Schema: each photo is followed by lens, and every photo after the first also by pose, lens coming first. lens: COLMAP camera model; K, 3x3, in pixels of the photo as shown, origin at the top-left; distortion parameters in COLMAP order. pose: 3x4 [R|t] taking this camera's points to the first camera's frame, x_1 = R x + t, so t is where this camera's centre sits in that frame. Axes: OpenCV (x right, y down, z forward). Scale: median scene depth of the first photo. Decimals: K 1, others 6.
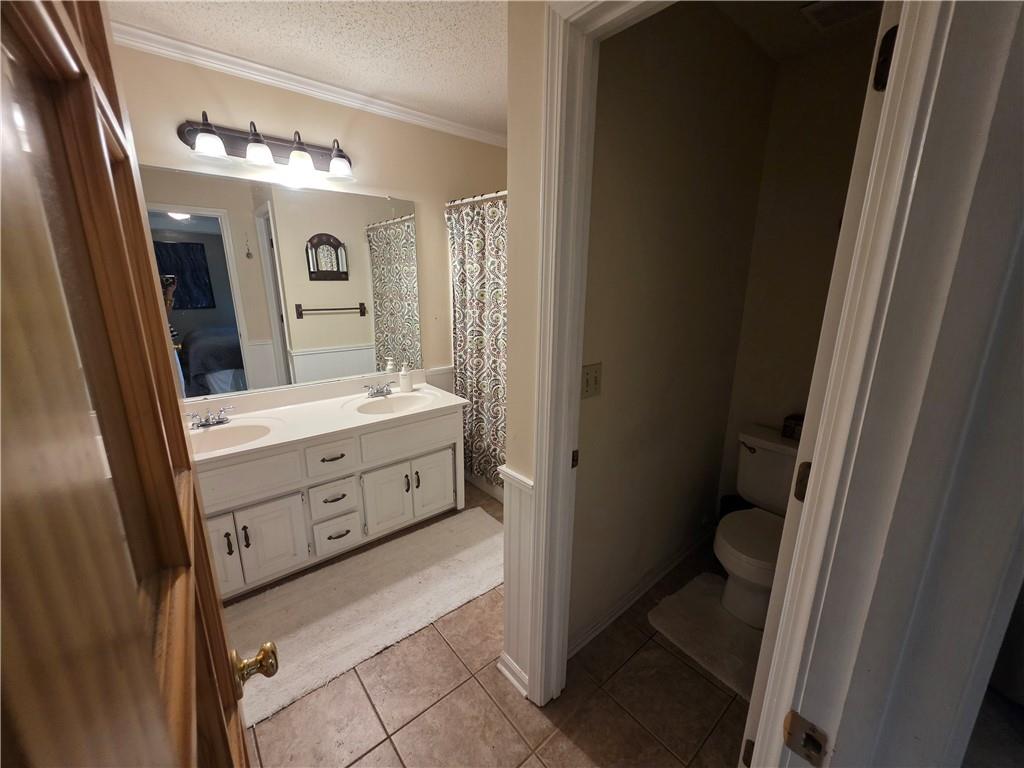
lens RADIAL K [[411.3, 0, 512.0], [0, 411.3, 383.4], [0, 0, 1]] dist [-0.000570, -0.000266]
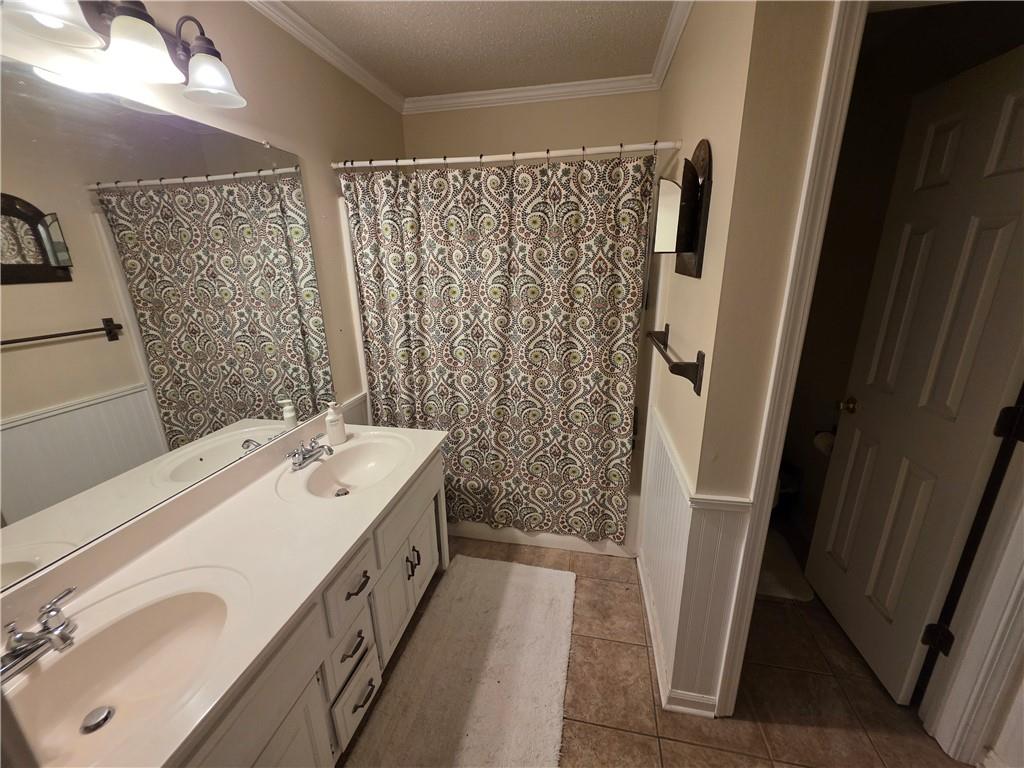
lens RADIAL K [[411.3, 0, 510.6], [0, 411.3, 382.8], [0, 0, 1]] dist [-0.000570, -0.000266]
pose [[0.779170, -0.200032, 0.594038, -0.423260], [0.174456, 0.979472, 0.100995, -0.097857], [-0.602046, 0.024941, 0.798072, 0.288050]]
